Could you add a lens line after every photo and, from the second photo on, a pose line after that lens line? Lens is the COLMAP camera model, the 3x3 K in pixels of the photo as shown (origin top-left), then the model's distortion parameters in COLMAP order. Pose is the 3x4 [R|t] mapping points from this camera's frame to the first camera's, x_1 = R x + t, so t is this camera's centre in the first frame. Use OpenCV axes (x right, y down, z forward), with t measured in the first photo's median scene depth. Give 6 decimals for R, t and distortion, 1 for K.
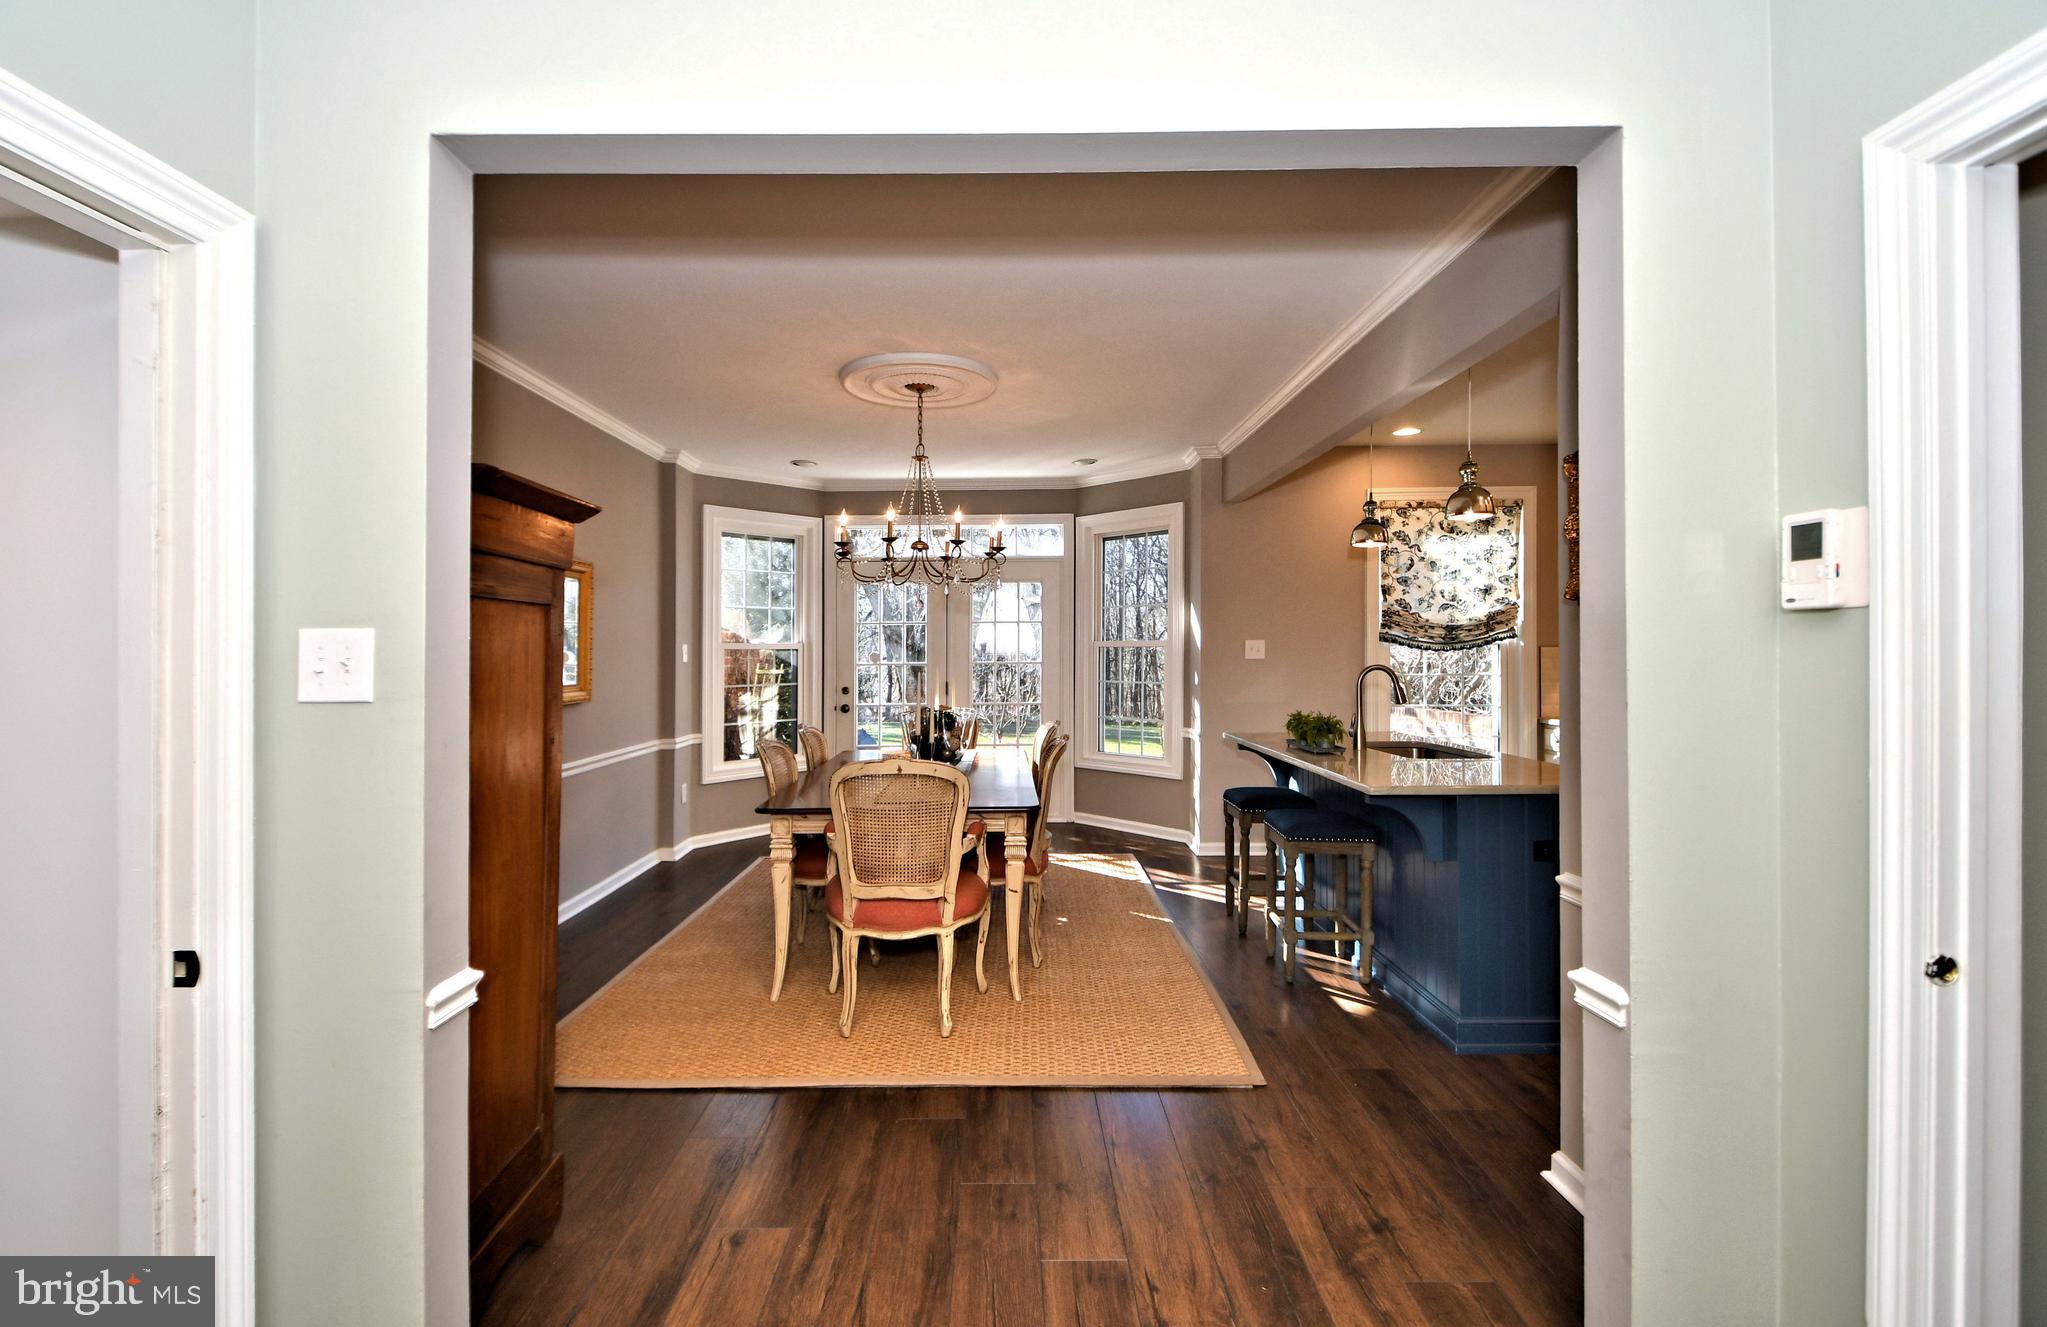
lens RADIAL K [[836.3, 0, 1023.5], [0, 836.3, 663.5], [0, 0, 1]] dist [0.001389, 0.000046]
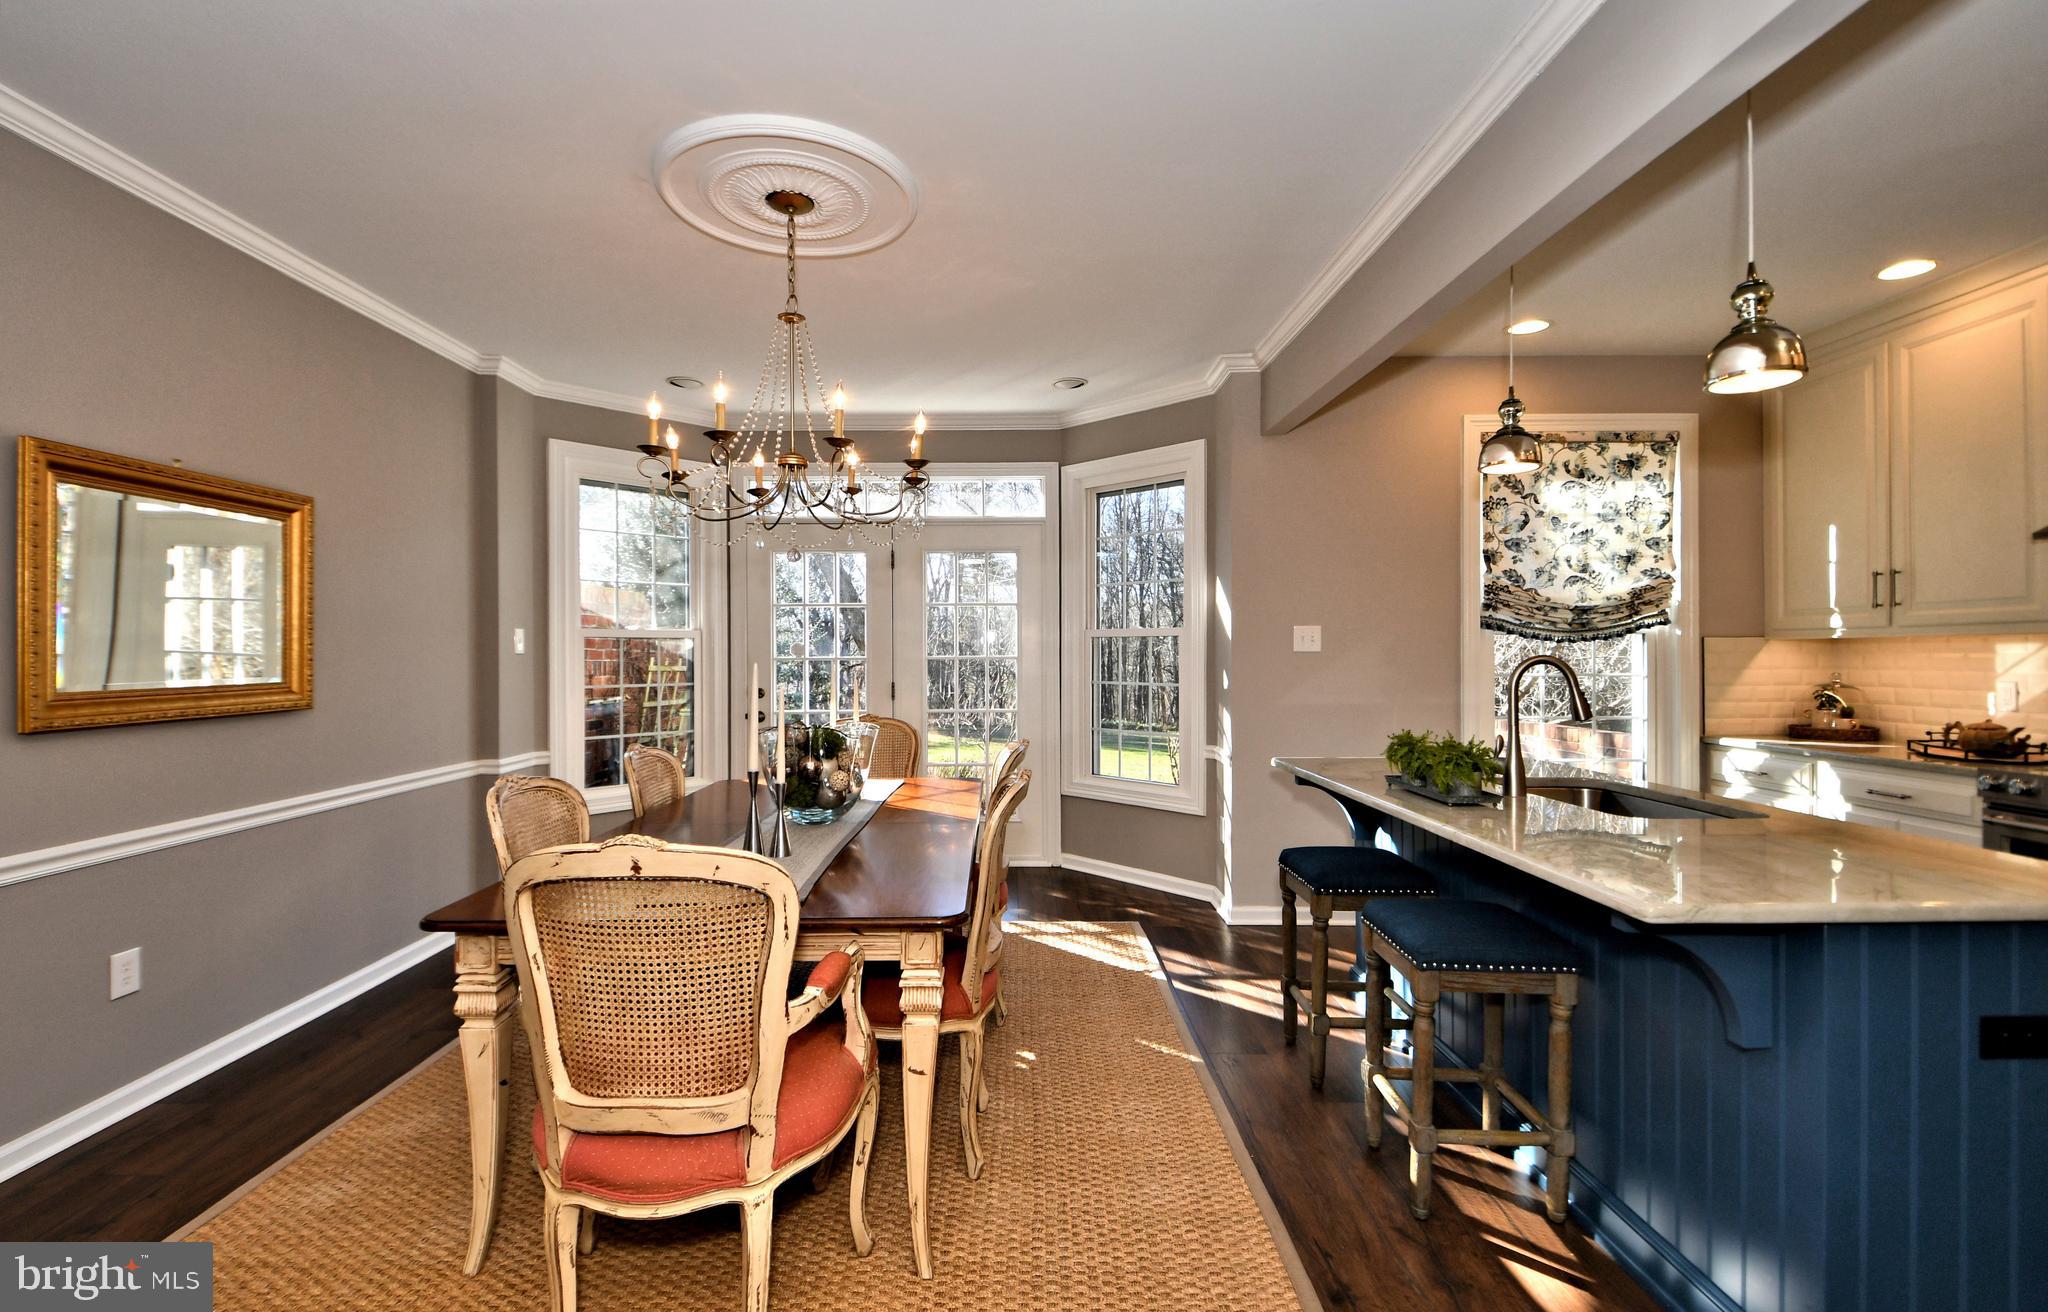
lens RADIAL K [[868.6, 0, 994.4], [0, 868.6, 665.2], [0, 0, 1]] dist [-0.019916, -0.000418]
pose [[0.999598, 0.002947, -0.028211, 0.028621], [-0.002952, 0.999996, -0.000141, 0.006652], [0.028210, 0.000225, 0.999602, 0.247290]]
